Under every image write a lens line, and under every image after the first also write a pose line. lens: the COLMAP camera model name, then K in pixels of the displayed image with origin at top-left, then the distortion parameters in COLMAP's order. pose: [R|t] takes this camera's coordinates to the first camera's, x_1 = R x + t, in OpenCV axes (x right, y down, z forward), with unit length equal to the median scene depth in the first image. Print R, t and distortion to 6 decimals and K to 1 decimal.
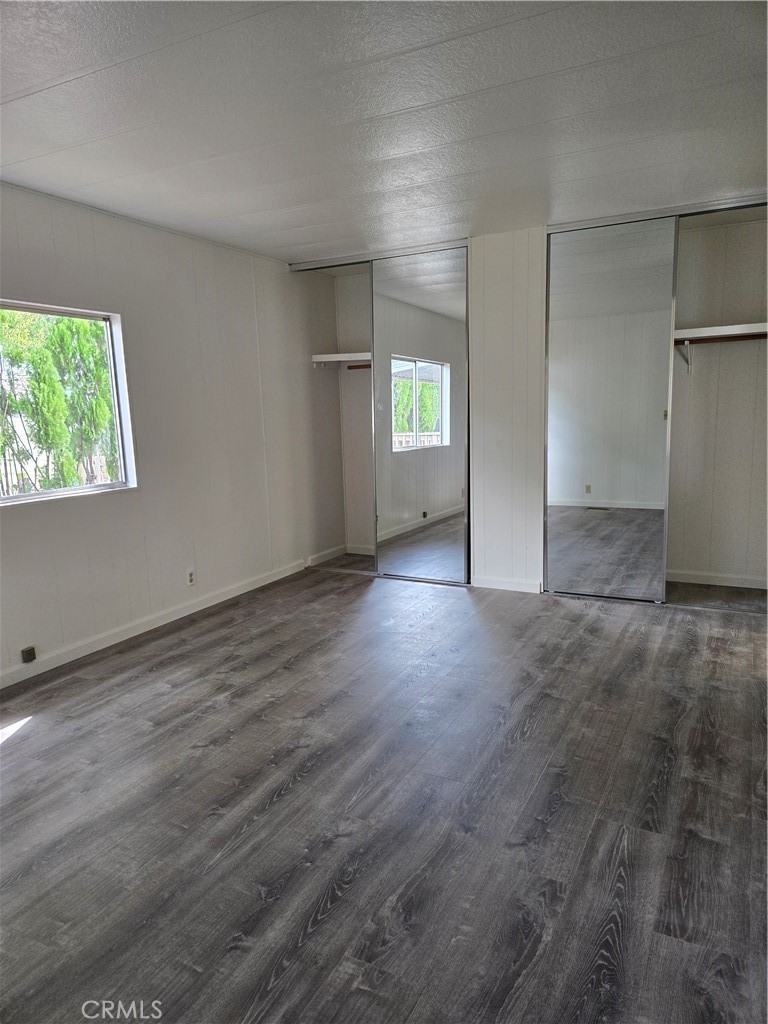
lens RADIAL K [[692.5, 0, 381.7], [0, 692.5, 512.4], [0, 0, 1]] dist [0.066661, -0.052845]
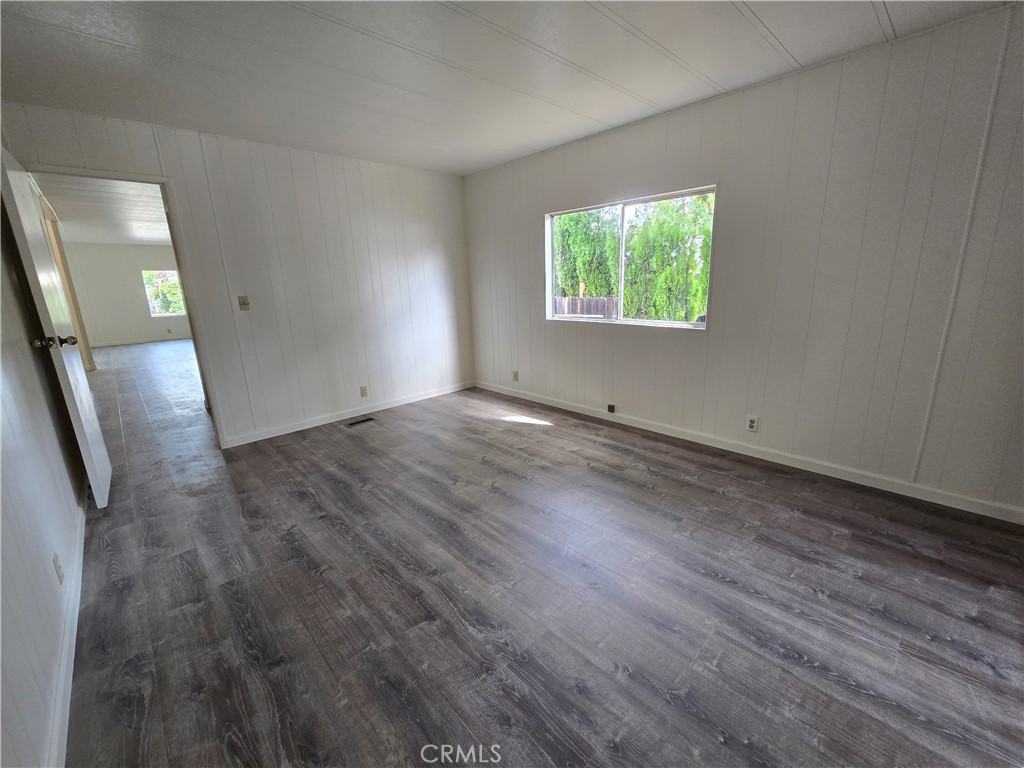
lens RADIAL K [[422.7, 0, 512.7], [0, 422.7, 378.5], [0, 0, 1]] dist [0.003648, 0.000360]
pose [[-0.321916, 0.256887, -0.911251, 0.654061], [-0.102371, 0.947399, 0.303242, -0.206472], [0.941217, 0.190904, -0.278685, 1.274634]]
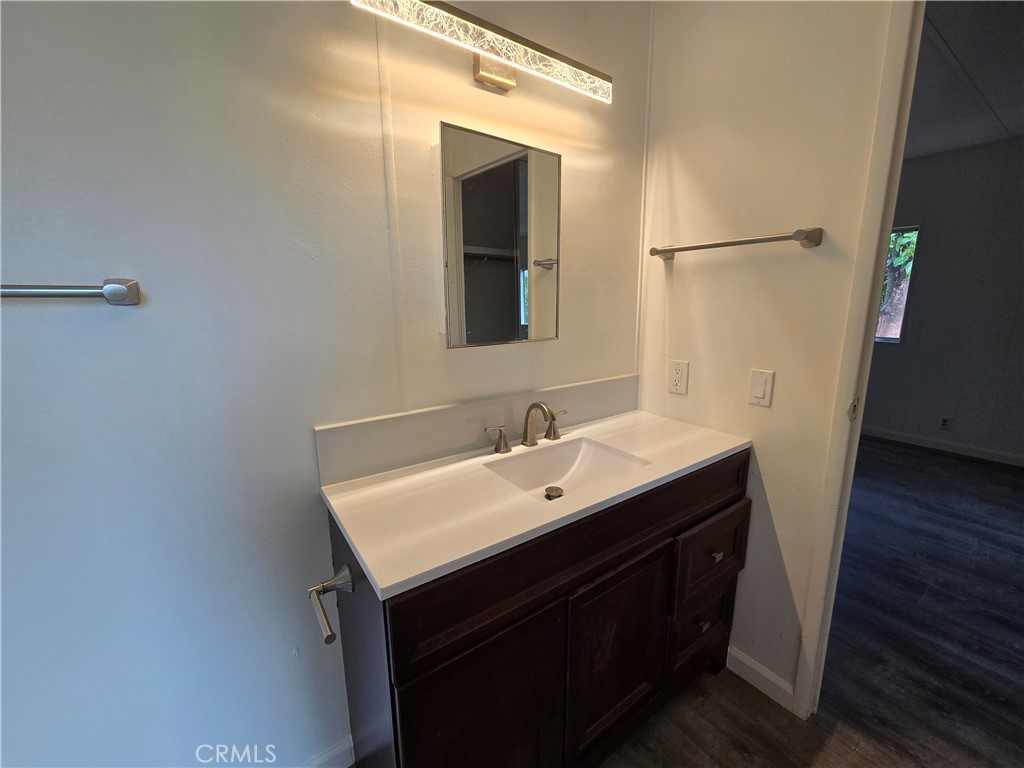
lens RADIAL K [[422.7, 0, 511.1], [0, 422.7, 382.9], [0, 0, 1]] dist [0.003648, 0.000360]
pose [[-0.451924, 0.215078, -0.865740, 1.164729], [-0.104822, 0.950972, 0.290970, -0.187189], [0.885876, 0.222246, -0.407222, 0.921506]]
